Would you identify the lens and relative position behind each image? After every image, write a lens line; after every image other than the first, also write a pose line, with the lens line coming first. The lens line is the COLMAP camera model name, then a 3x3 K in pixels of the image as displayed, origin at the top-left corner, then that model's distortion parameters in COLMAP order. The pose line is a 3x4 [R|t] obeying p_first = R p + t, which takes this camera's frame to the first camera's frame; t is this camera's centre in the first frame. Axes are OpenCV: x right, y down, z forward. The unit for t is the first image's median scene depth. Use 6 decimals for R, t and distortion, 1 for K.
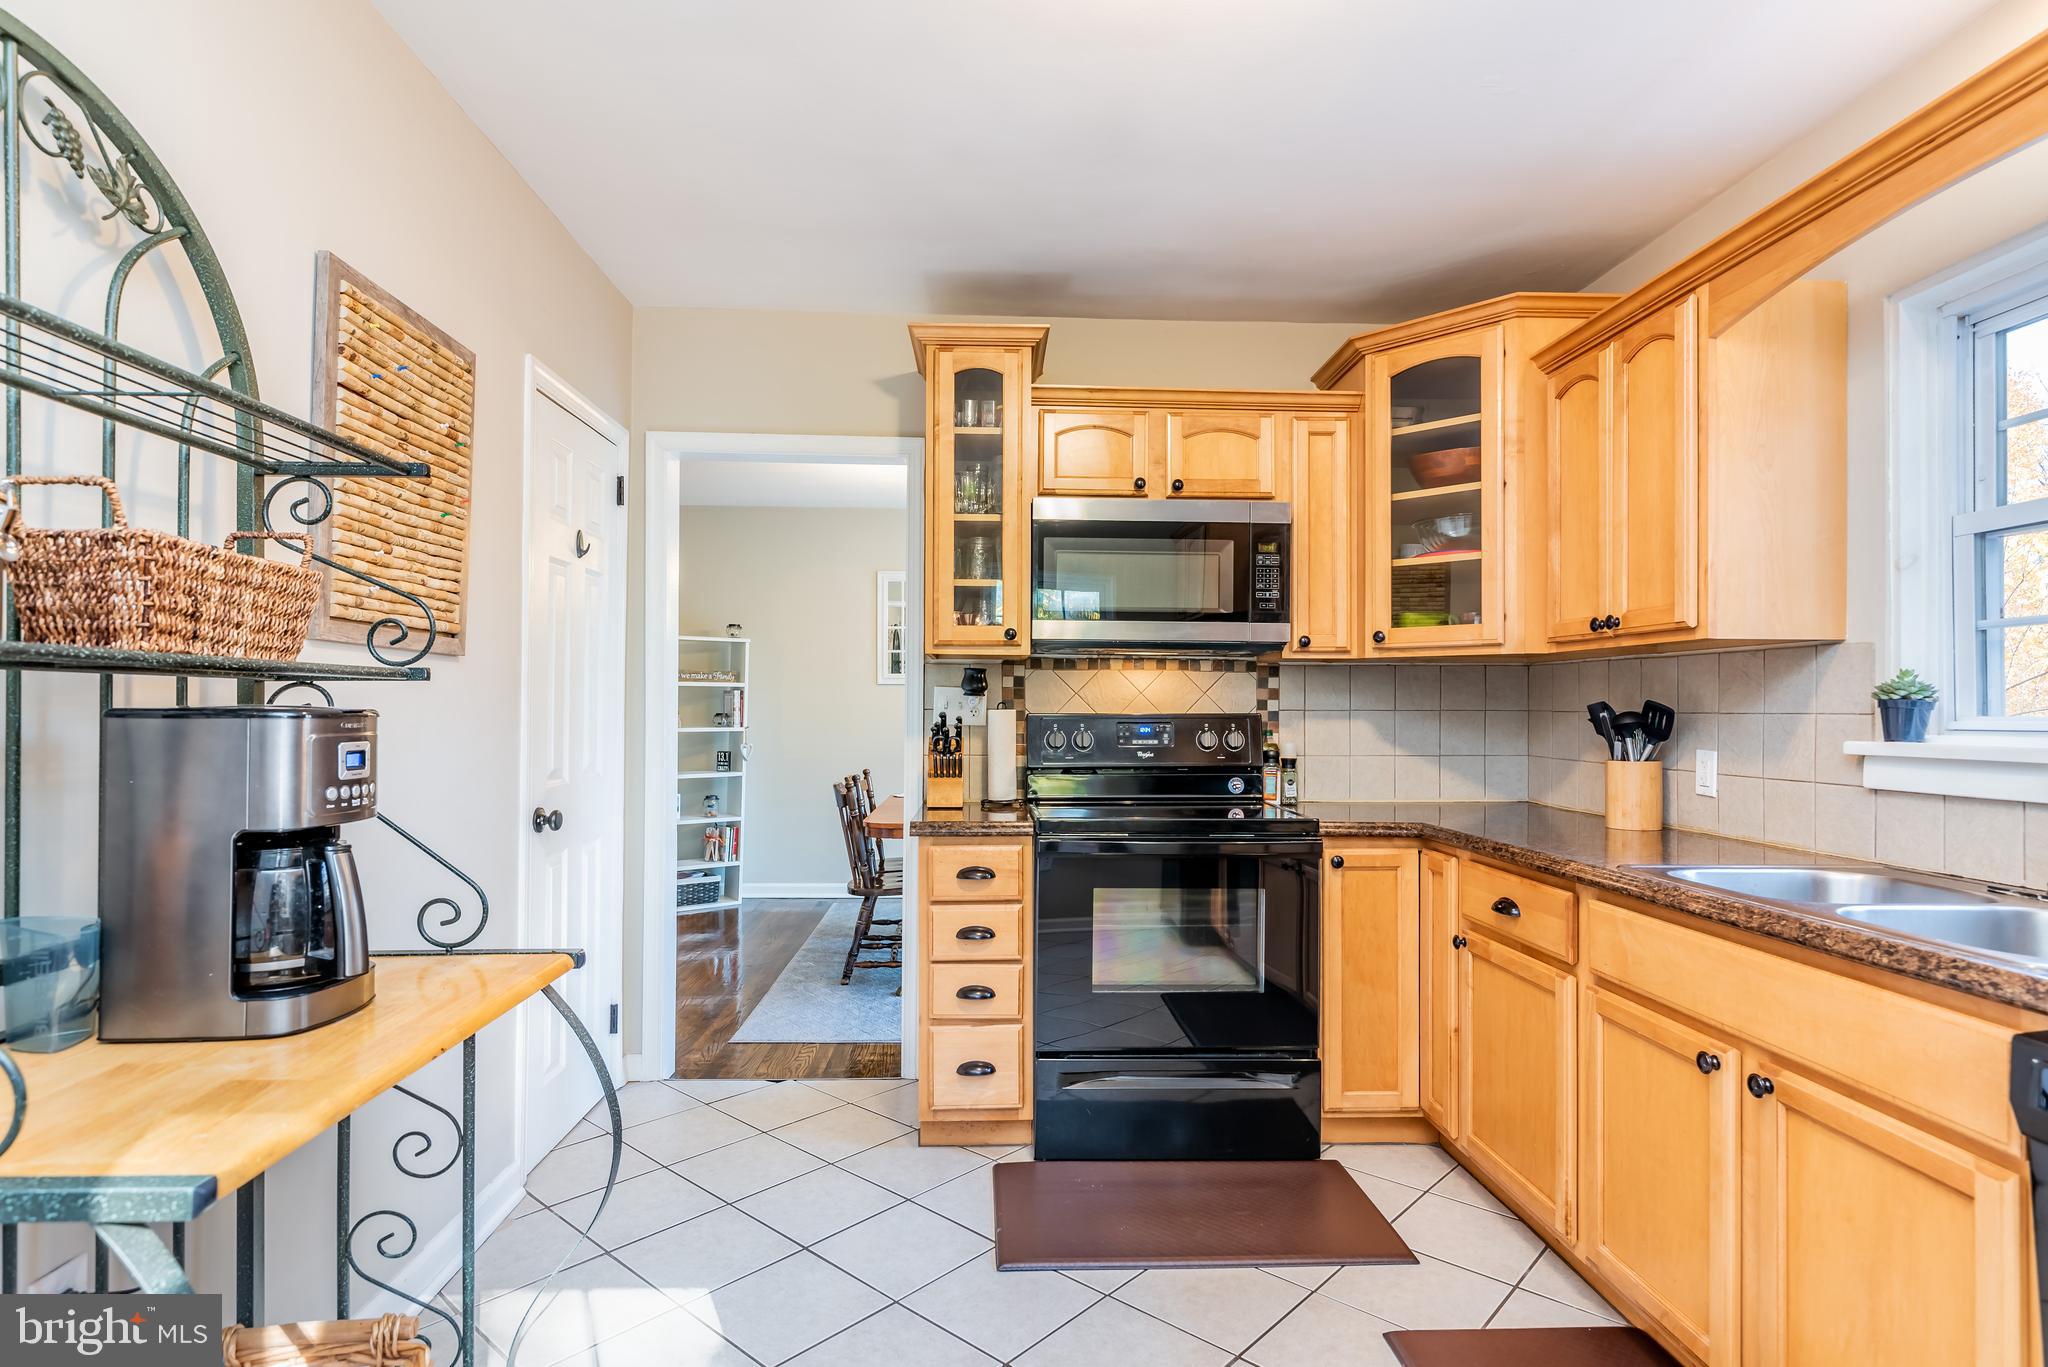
lens RADIAL K [[1022.5, 0, 1033.4], [0, 1022.5, 701.4], [0, 0, 1]] dist [-0.002578, 0.001139]
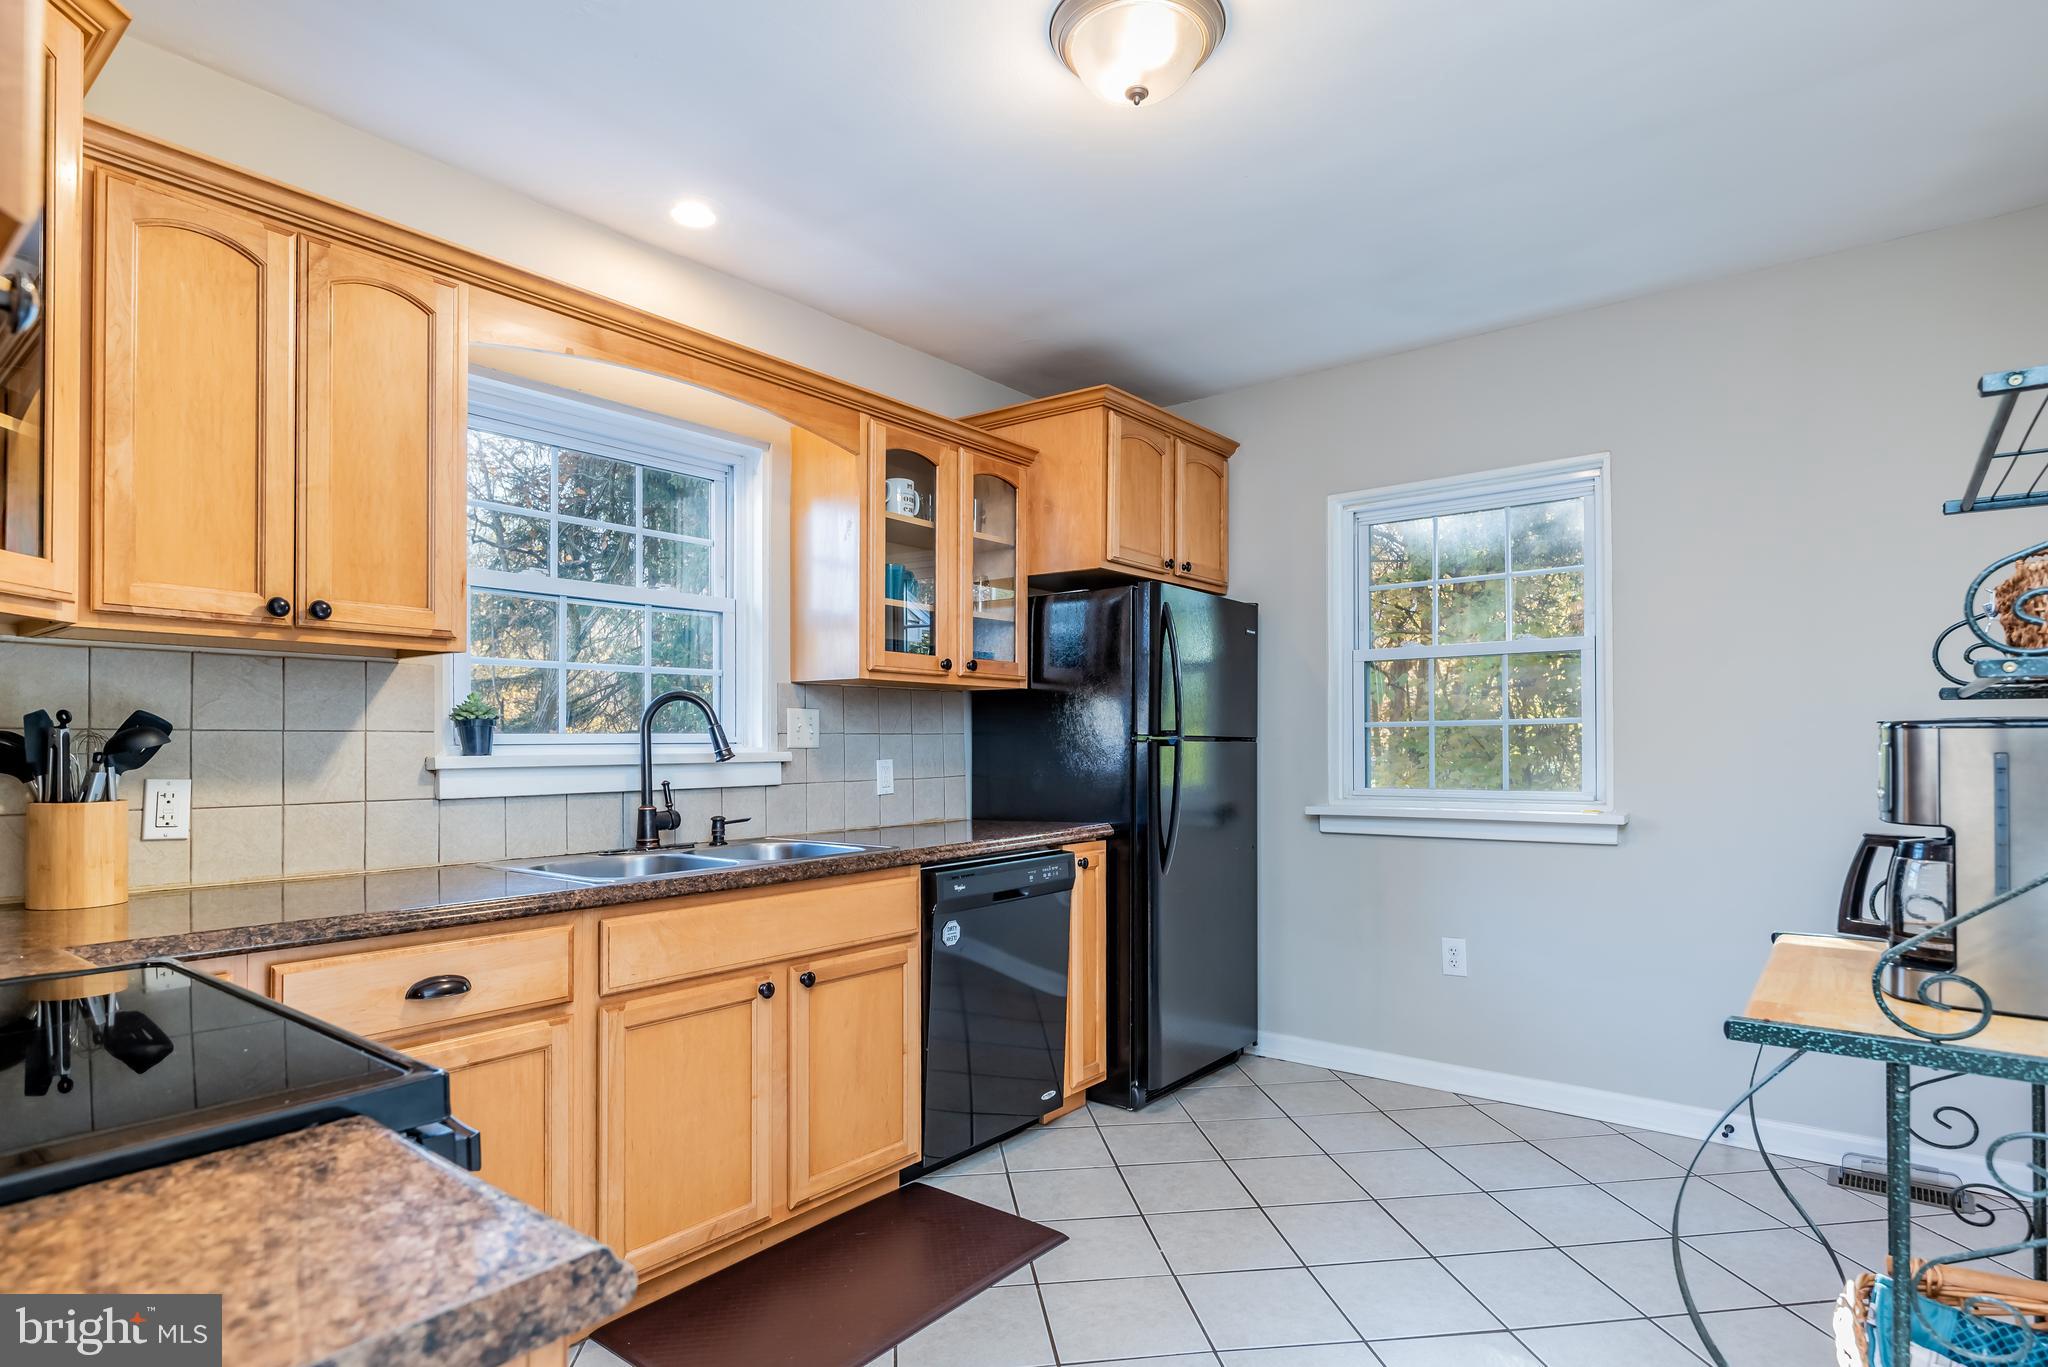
lens RADIAL K [[1022.5, 0, 999.3], [0, 1022.5, 746.0], [0, 0, 1]] dist [-0.002578, 0.001139]
pose [[-0.724858, -0.003326, 0.688891, -0.294754], [-0.005499, 0.999984, -0.000958, 0.019516], [-0.688877, -0.004482, -0.724865, 1.073102]]
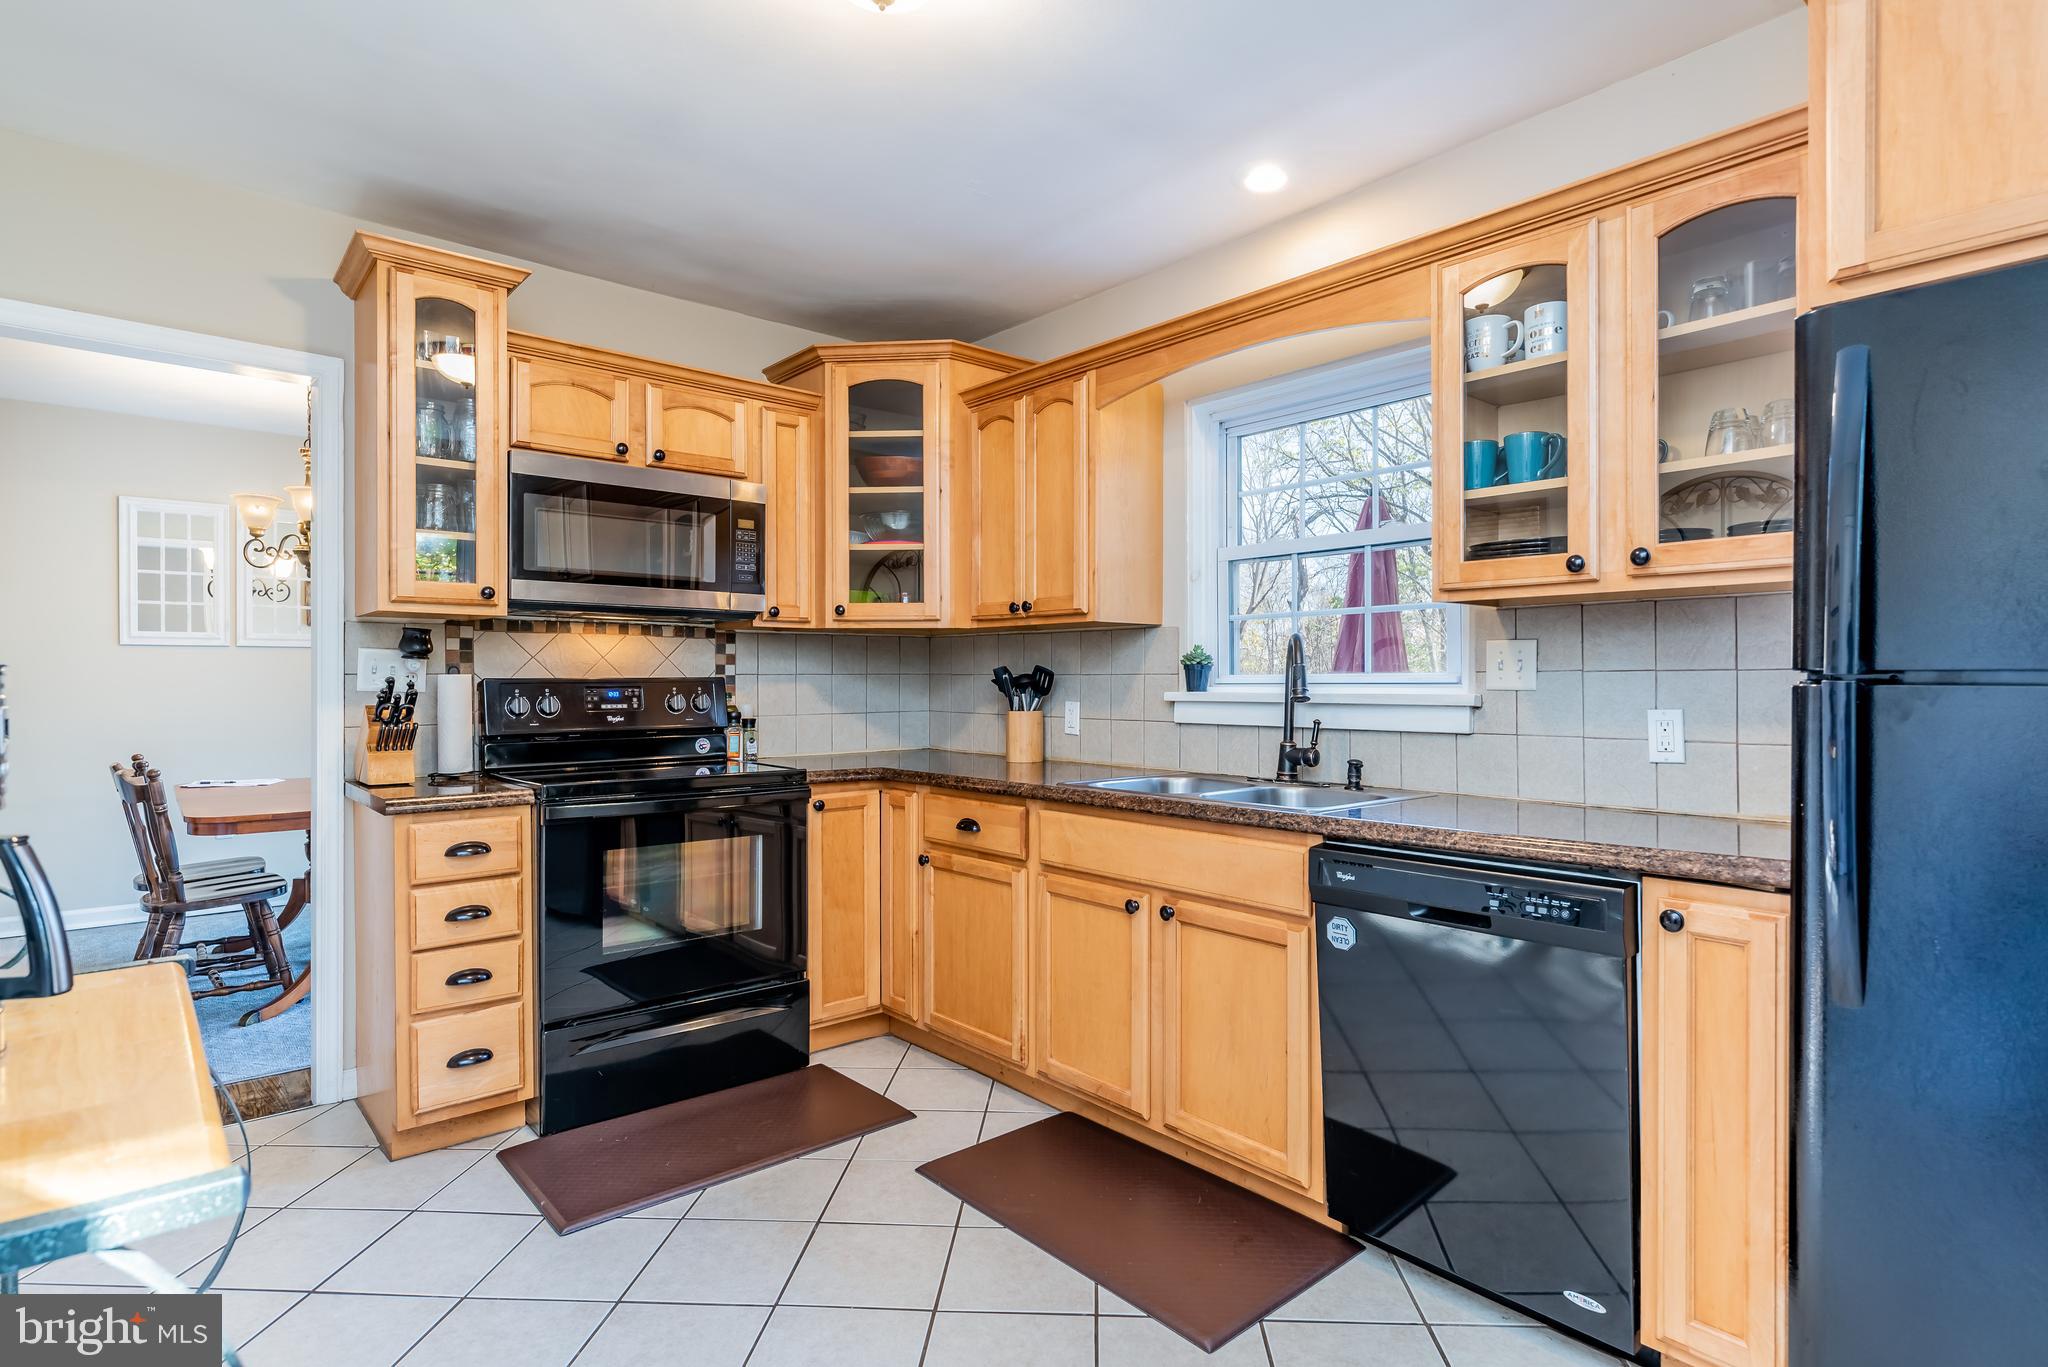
lens RADIAL K [[1022.5, 0, 1033.2], [0, 1022.5, 682.1], [0, 0, 1]] dist [-0.002578, 0.001139]
pose [[0.782956, -0.007441, 0.622033, -0.230811], [-0.000393, 0.999922, 0.012455, 0.004295], [-0.622077, -0.009996, 0.782892, -0.046974]]
